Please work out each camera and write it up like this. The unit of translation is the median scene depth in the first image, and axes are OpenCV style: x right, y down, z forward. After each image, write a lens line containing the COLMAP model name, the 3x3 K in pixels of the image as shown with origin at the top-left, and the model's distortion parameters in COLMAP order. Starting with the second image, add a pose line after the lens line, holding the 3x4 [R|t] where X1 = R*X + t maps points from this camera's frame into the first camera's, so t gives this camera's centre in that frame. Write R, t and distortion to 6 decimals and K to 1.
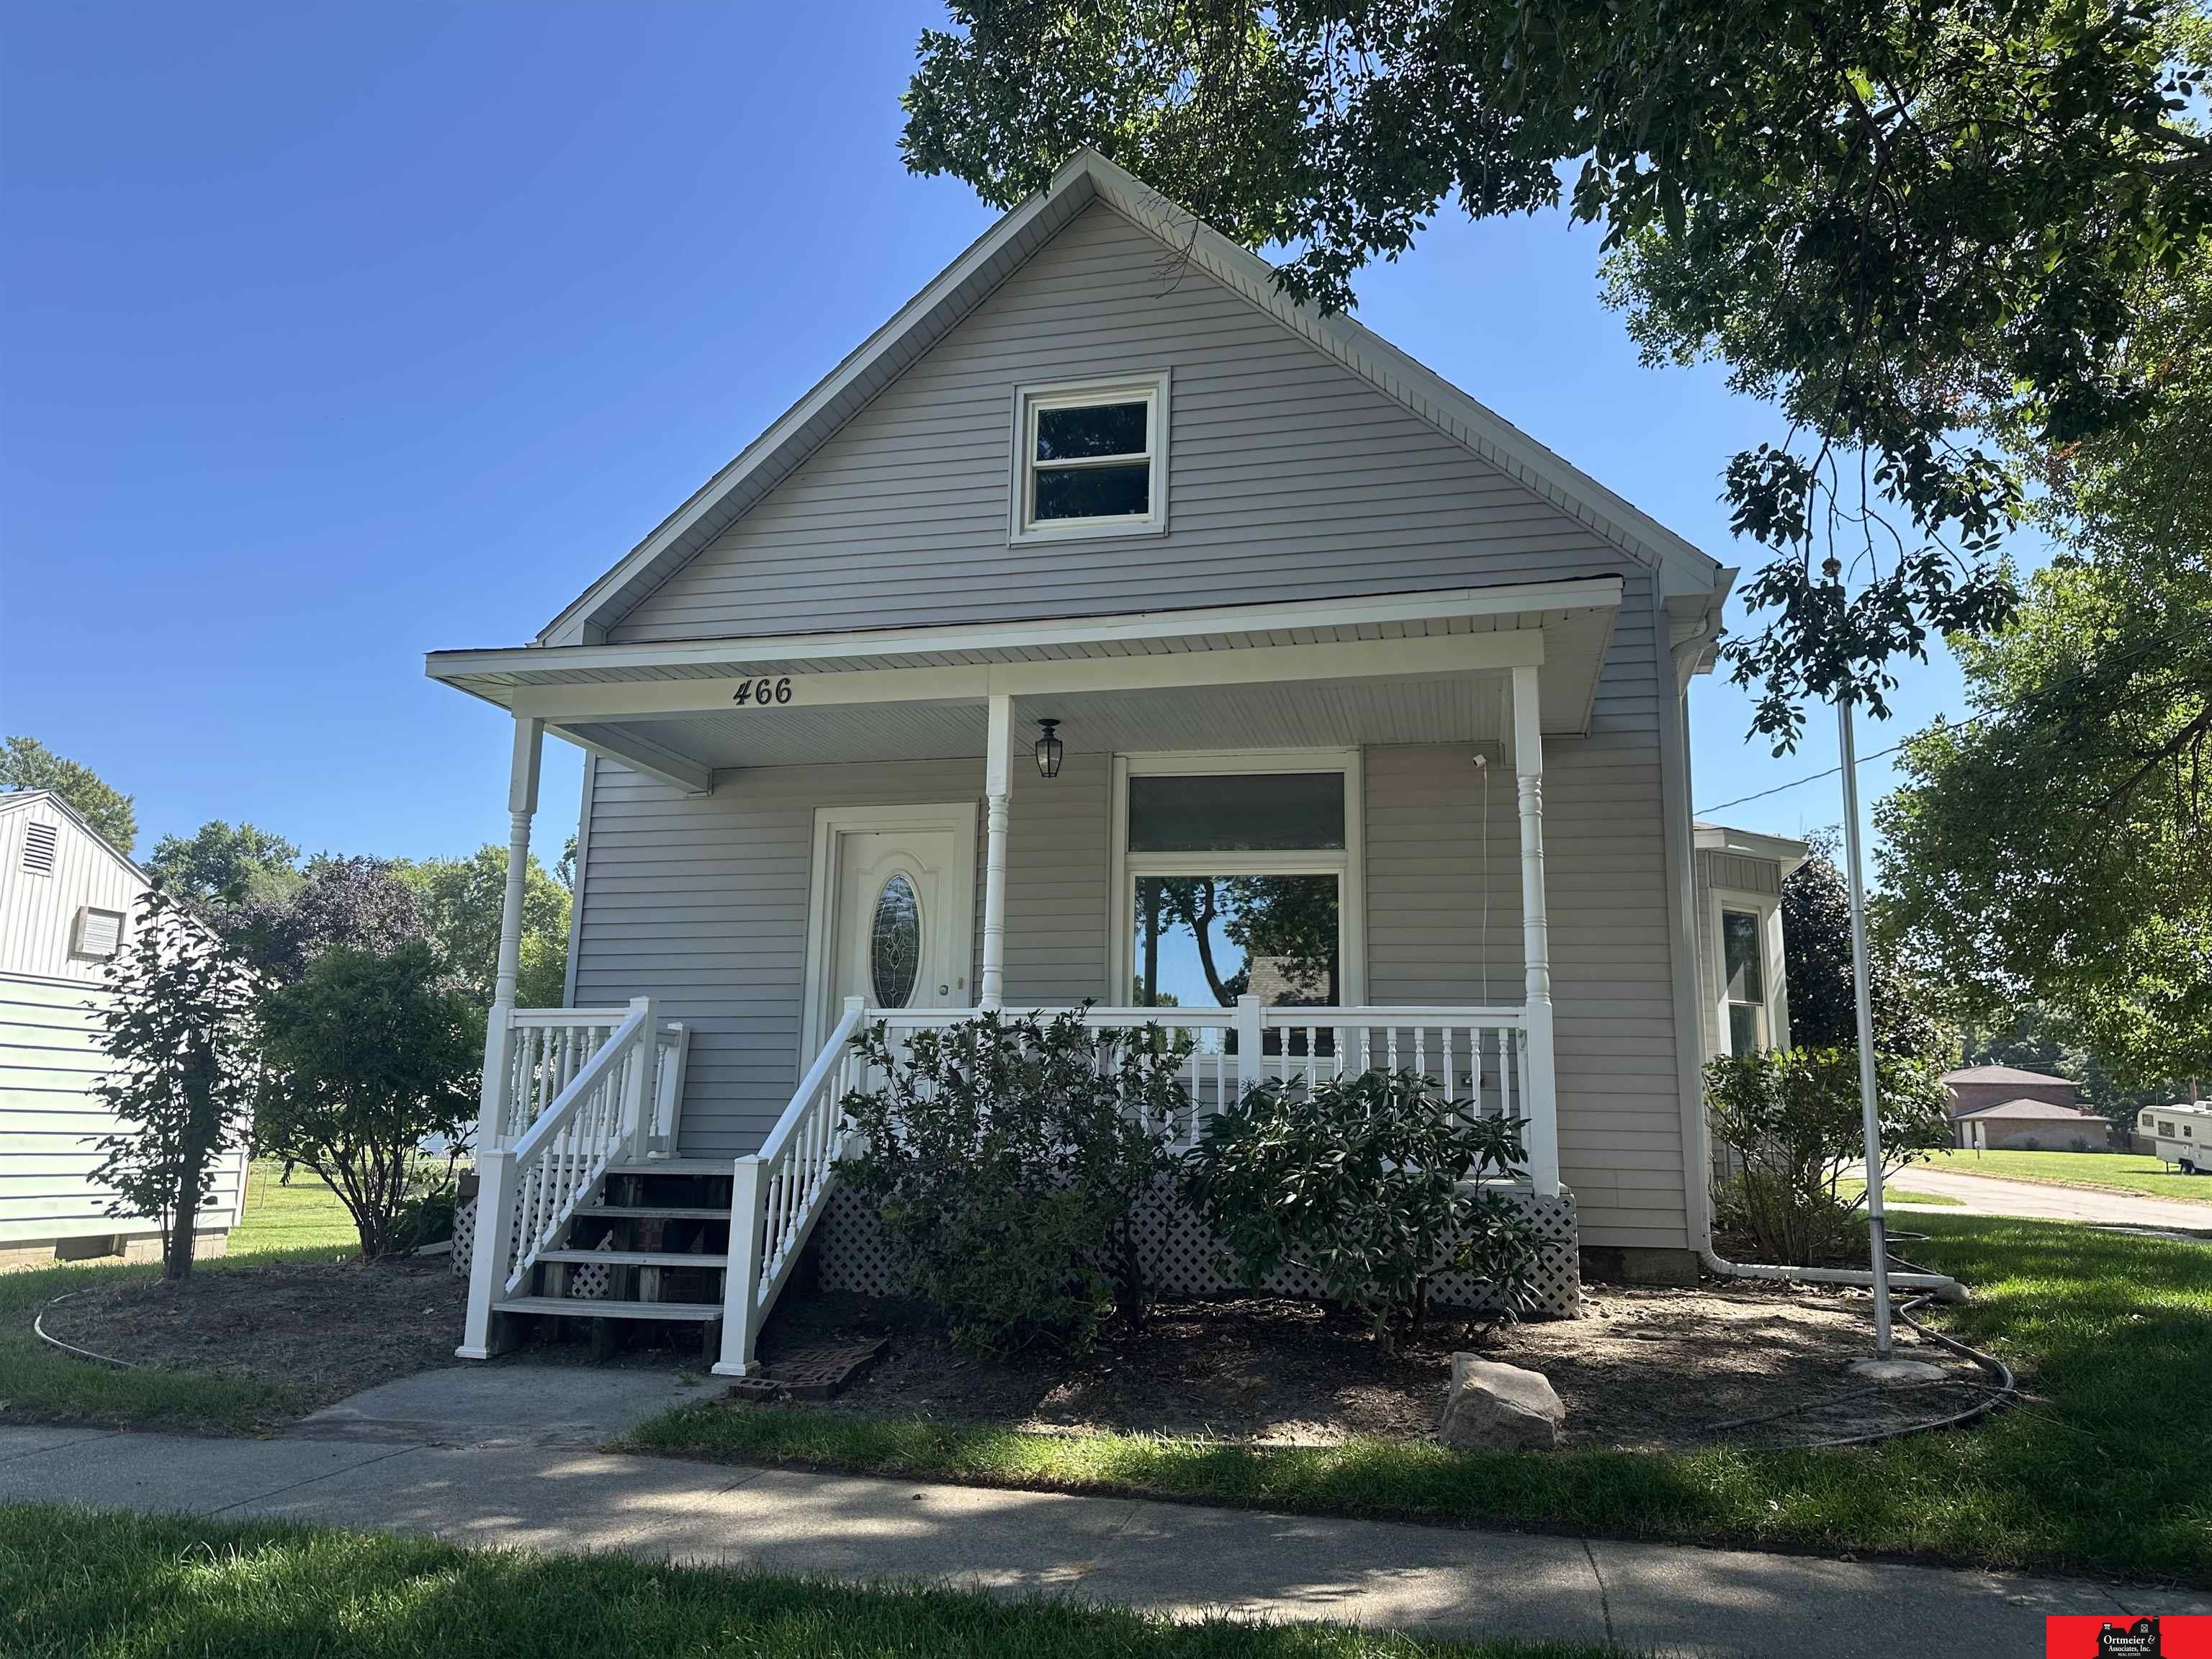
lens RADIAL K [[1461.1, 0, 1095.0], [0, 1461.1, 890.9], [0, 0, 1]] dist [0.037222, -0.000991]
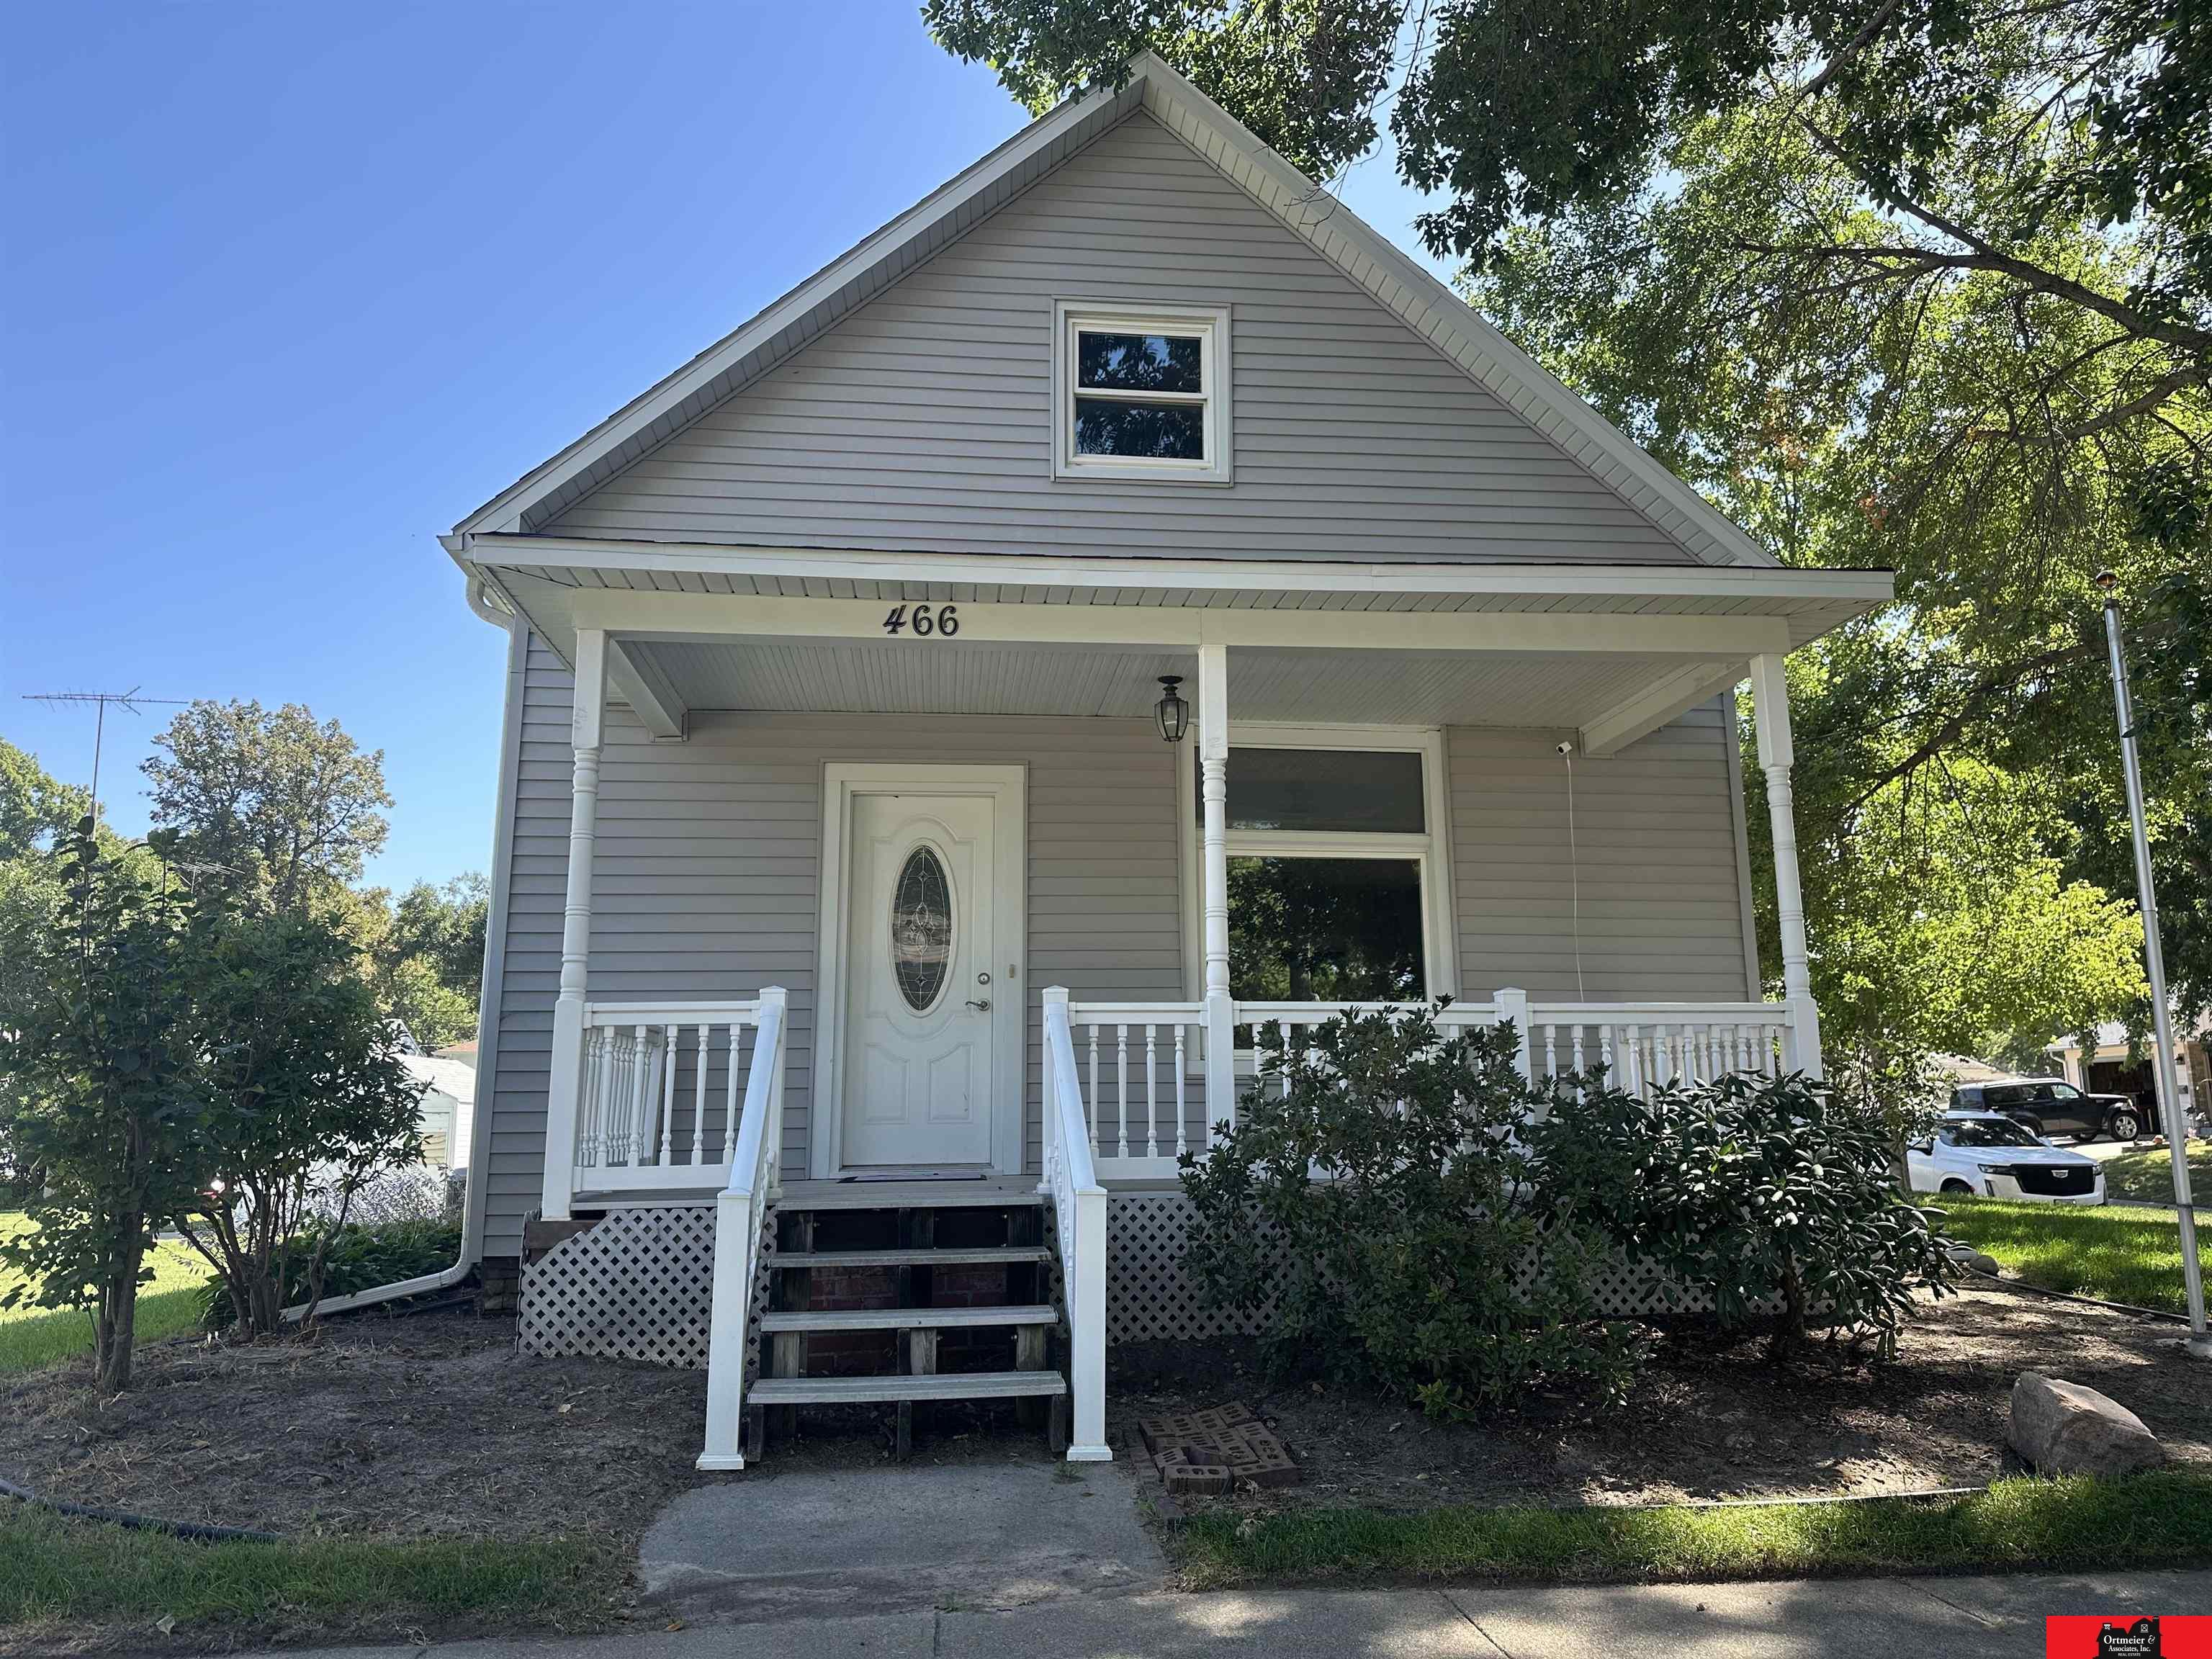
lens RADIAL K [[1535.1, 0, 1106.0], [0, 1535.1, 829.5], [0, 0, 1]] dist [0.130708, -0.265186]
pose [[0.944646, 0.034690, 0.326252, -0.330847], [-0.023960, 0.999034, -0.036850, 0.010154], [-0.327215, 0.026993, 0.944564, 0.115171]]
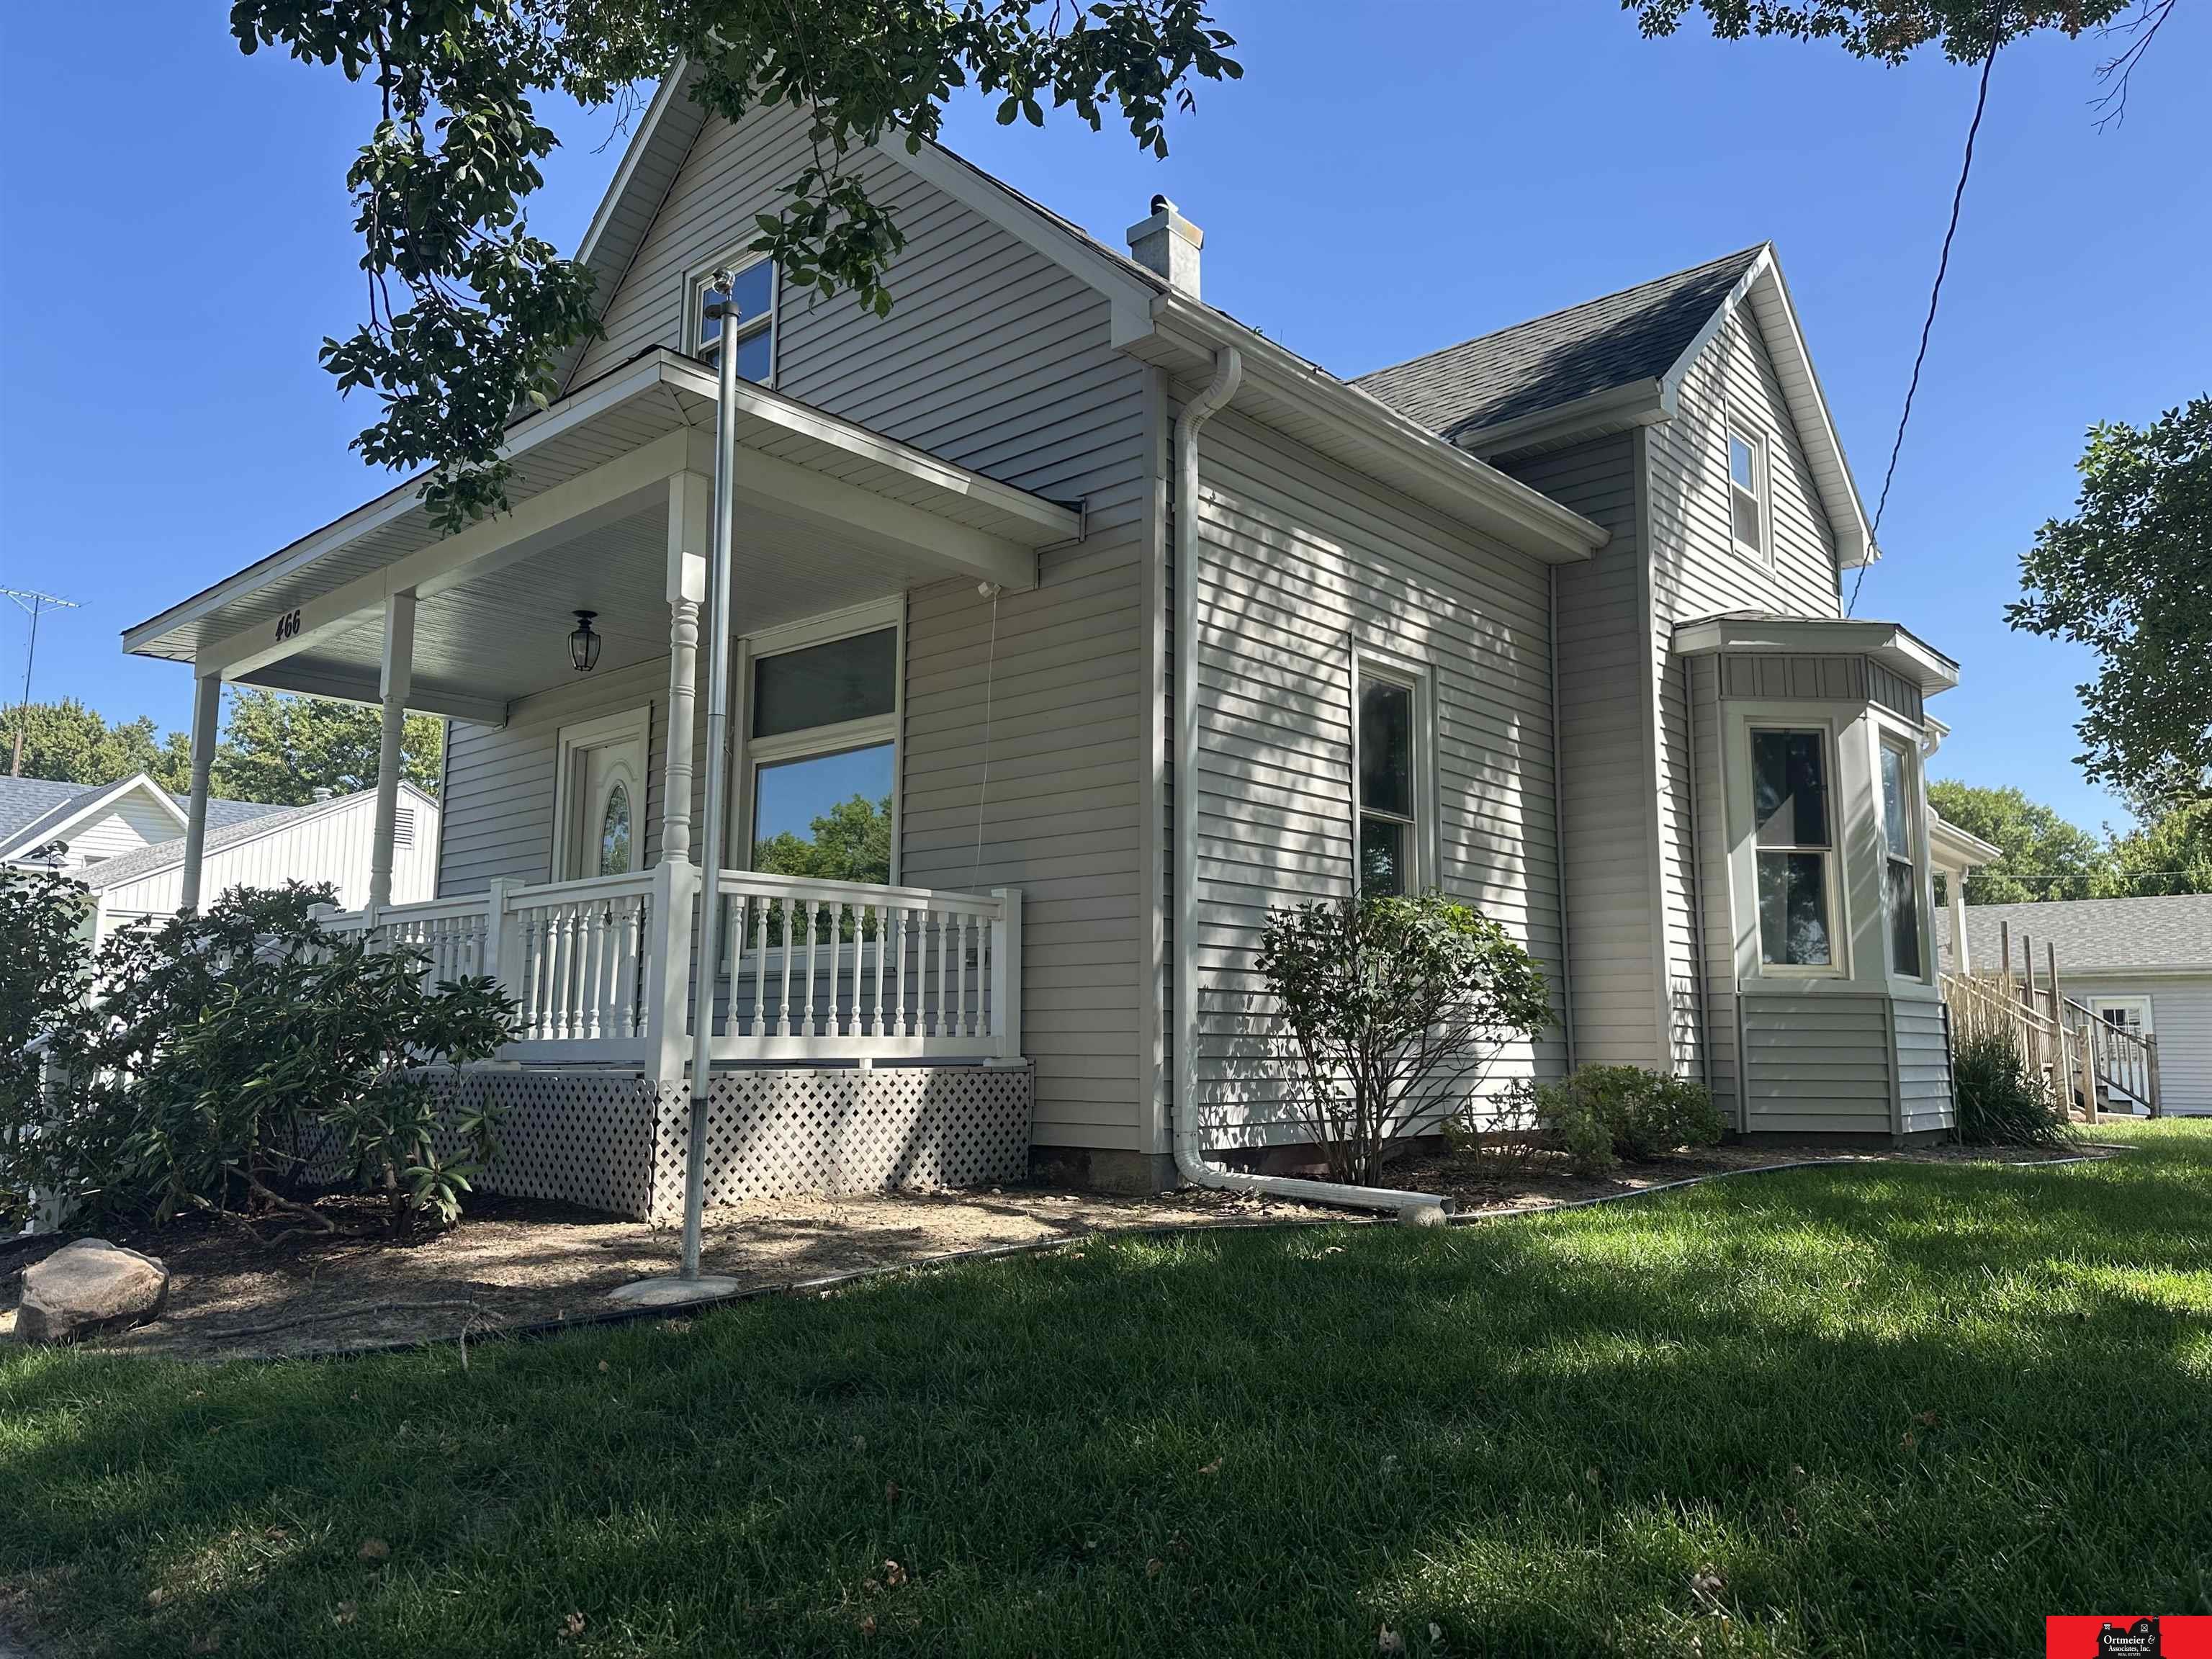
lens RADIAL K [[1526.5, 0, 1106.0], [0, 1526.5, 829.5], [0, 0, 1]] dist [0.148935, -0.262293]
pose [[0.876373, -0.077581, -0.475344, 0.675977], [0.080704, 0.996642, -0.013871, 0.062183], [0.474824, -0.026206, 0.879691, 0.222976]]
